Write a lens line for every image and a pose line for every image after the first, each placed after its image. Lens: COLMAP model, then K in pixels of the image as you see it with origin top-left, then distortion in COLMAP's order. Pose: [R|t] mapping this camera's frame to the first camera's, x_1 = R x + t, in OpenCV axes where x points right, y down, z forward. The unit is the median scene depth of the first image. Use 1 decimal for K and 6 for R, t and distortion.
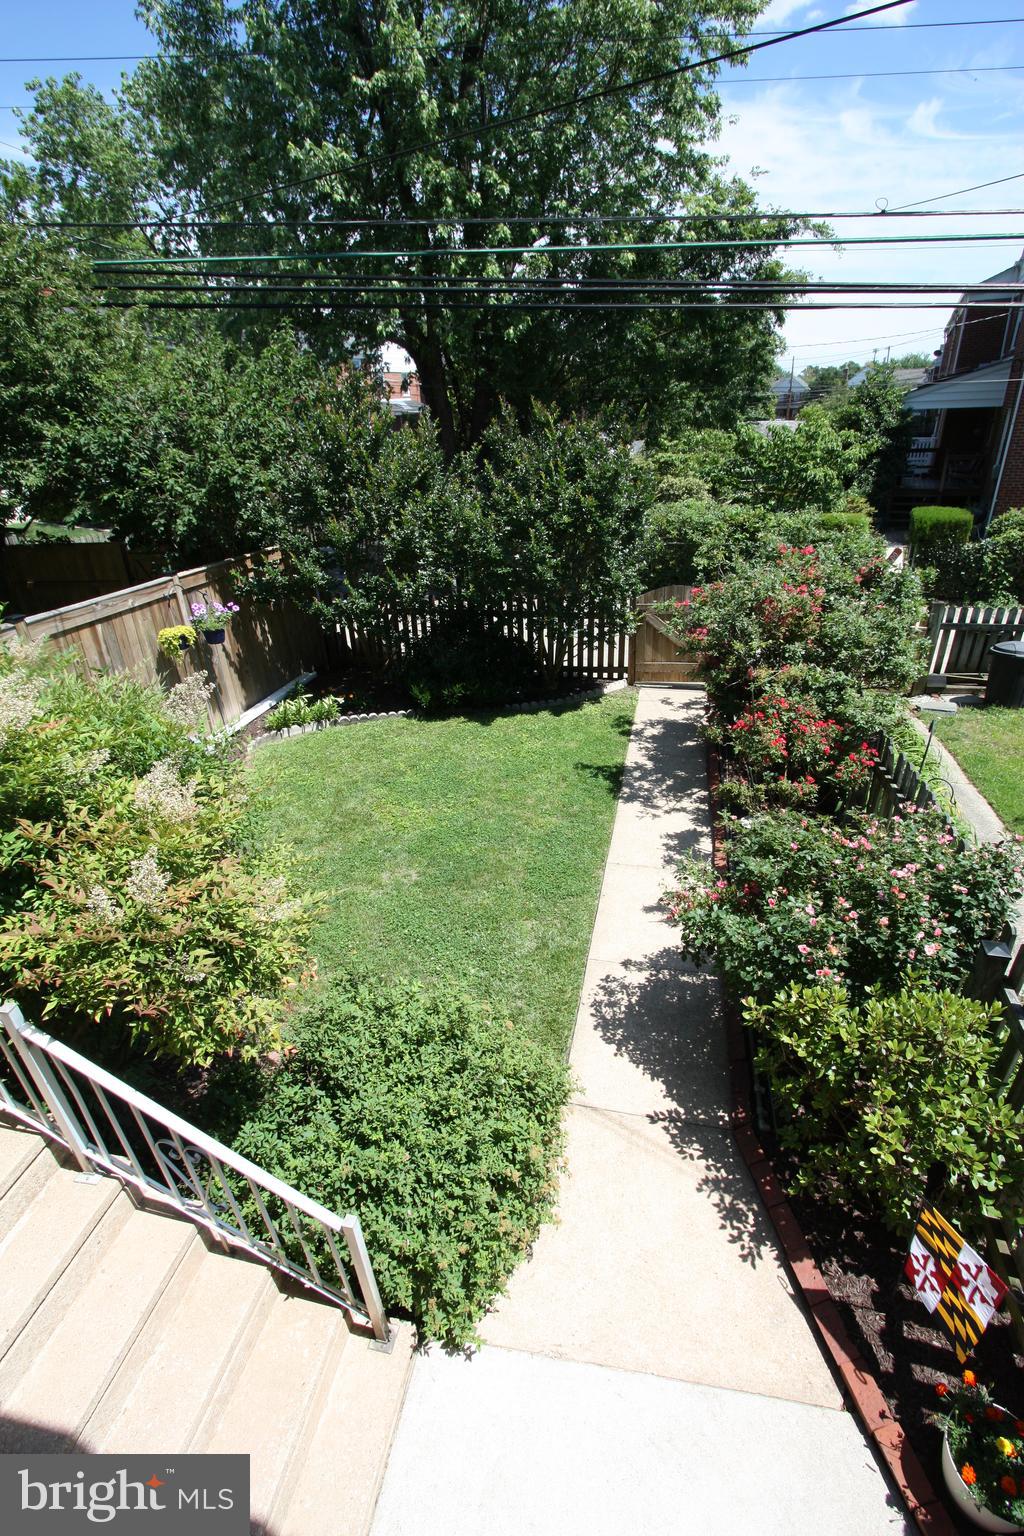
lens RADIAL K [[710.0, 0, 517.7], [0, 710.0, 780.1], [0, 0, 1]] dist [-0.022097, 0.004912]
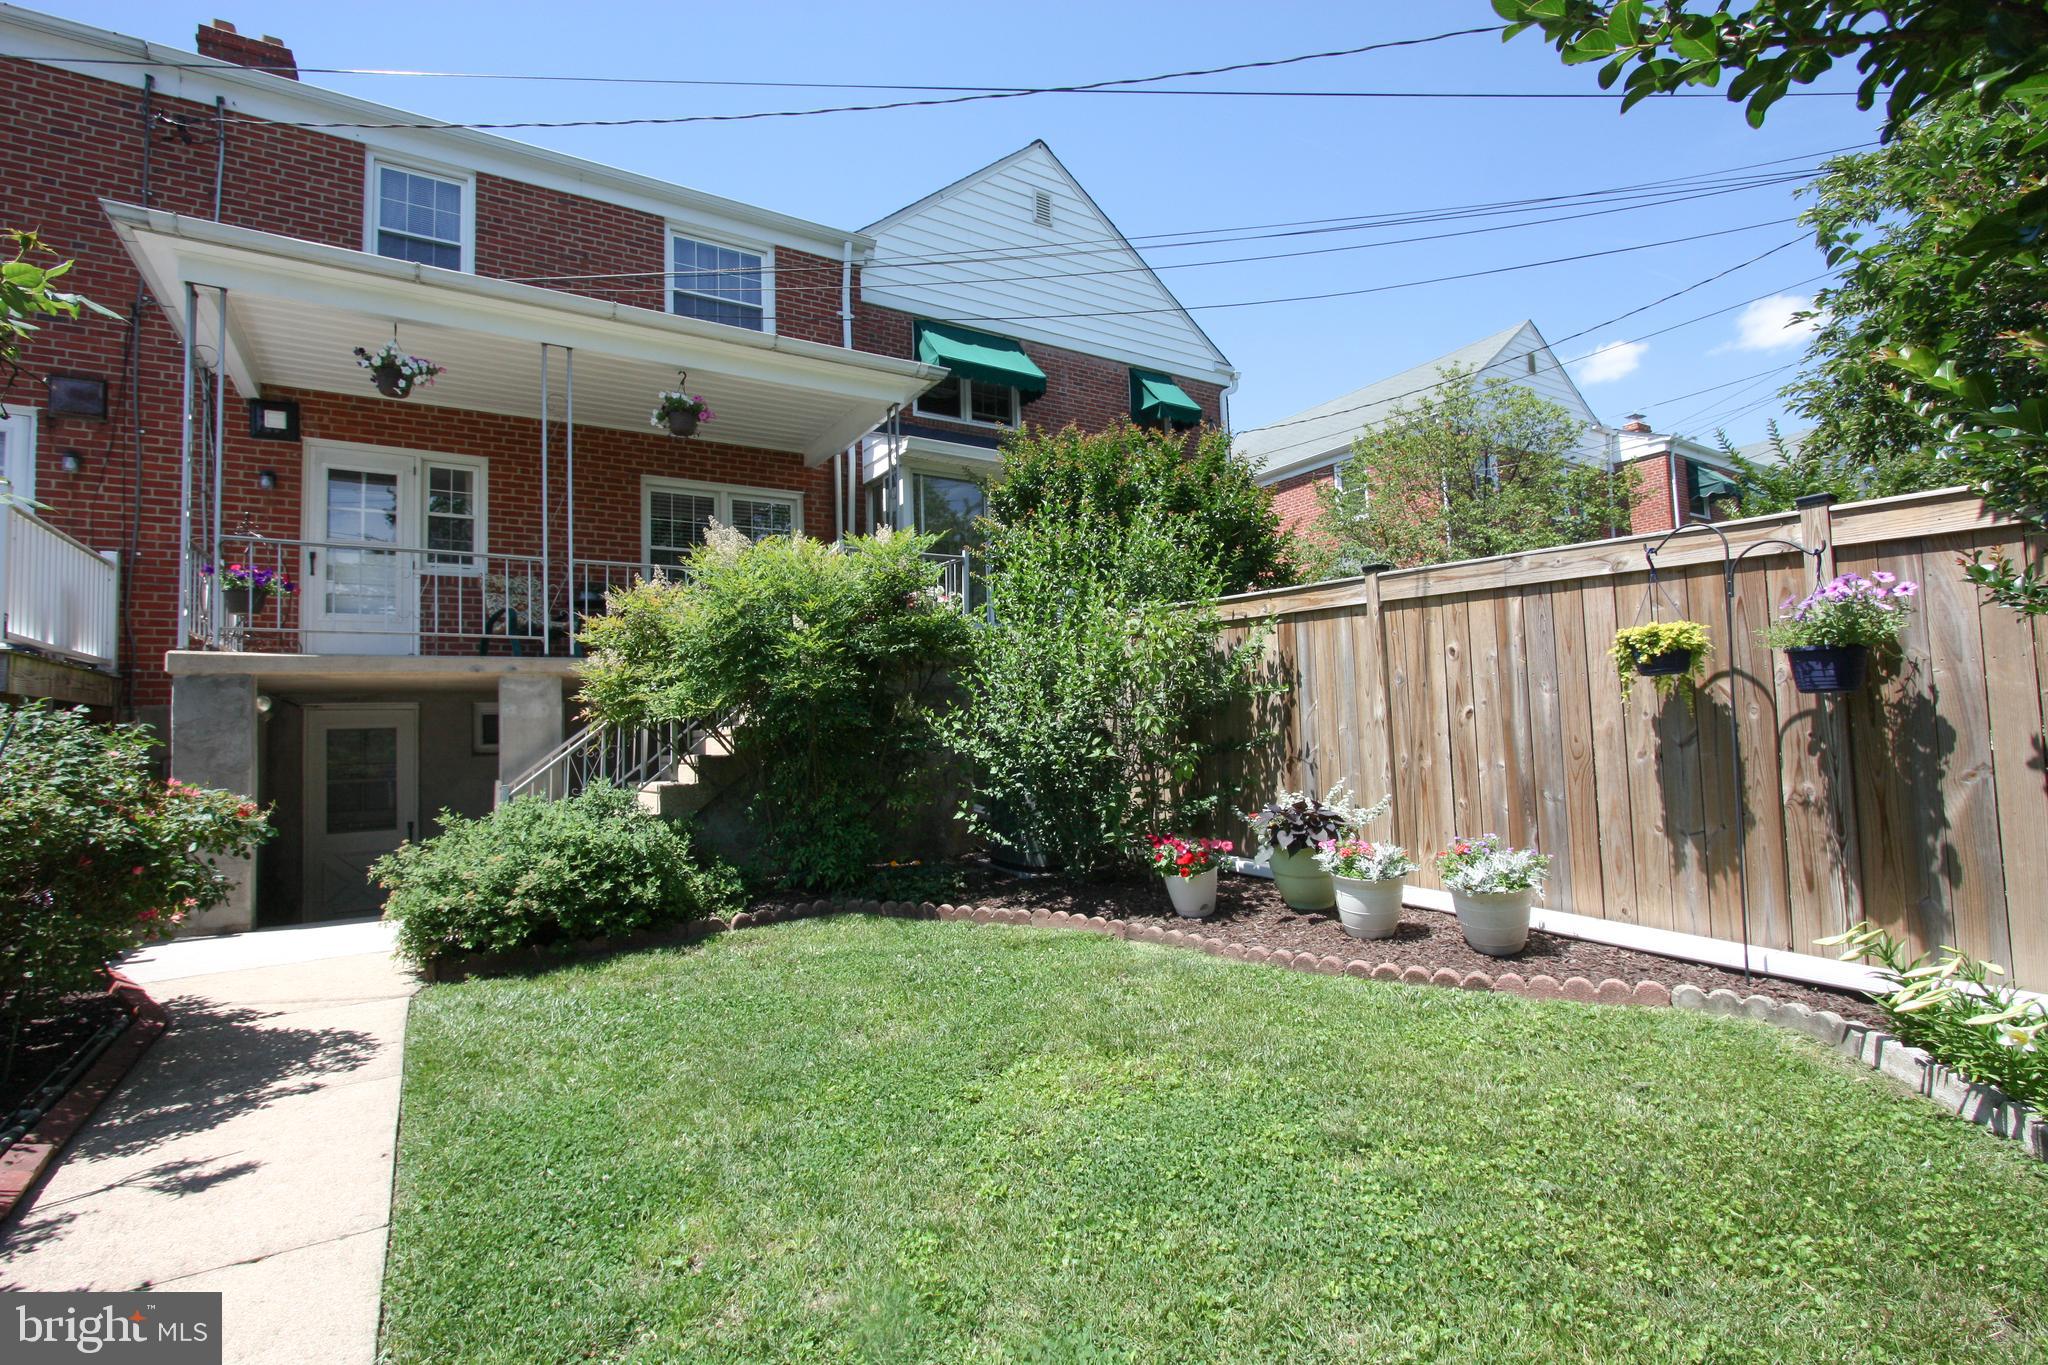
lens RADIAL K [[946.7, 0, 1025.7], [0, 946.7, 680.6], [0, 0, 1]] dist [-0.022097, 0.004912]
pose [[-0.715808, 0.024025, -0.697883, 0.203342], [-0.267444, 0.913772, 0.305770, -0.305948], [0.645052, 0.405517, -0.647660, 1.354876]]
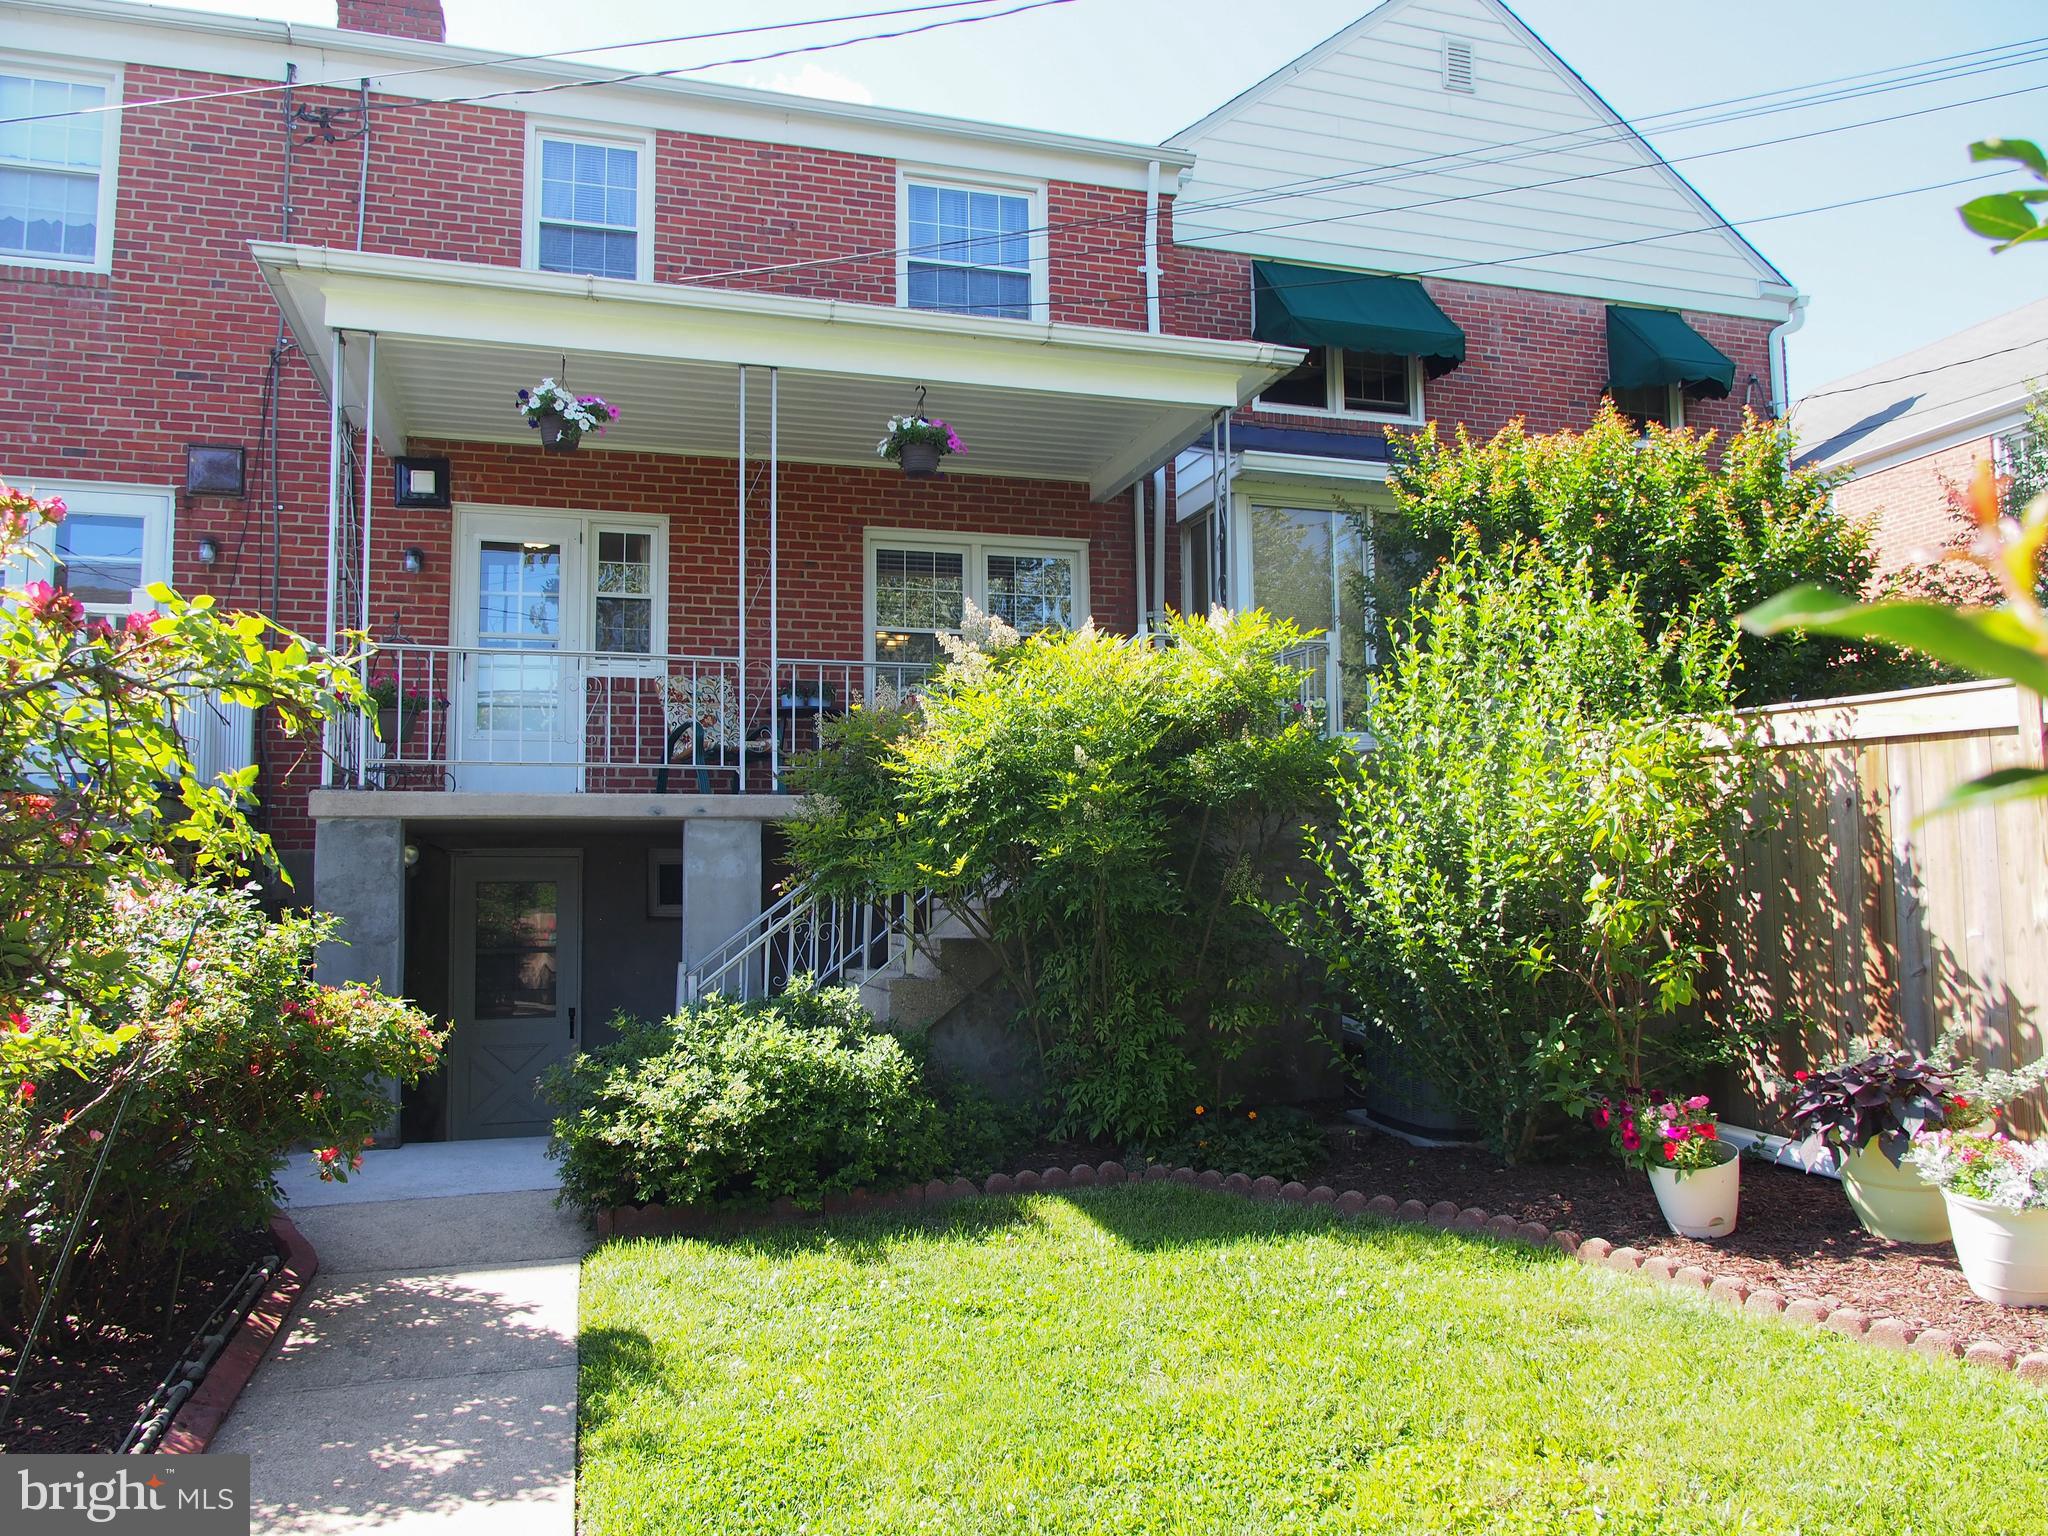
lens RADIAL K [[1474.9, 0, 1013.3], [0, 1474.9, 768.9], [0, 0, 1]] dist [-0.013499, -0.003440]
pose [[-0.882018, 0.012654, -0.471045, 0.226658], [-0.175538, 0.918865, 0.353373, -0.354278], [0.437299, 0.394368, -0.808235, 1.379969]]
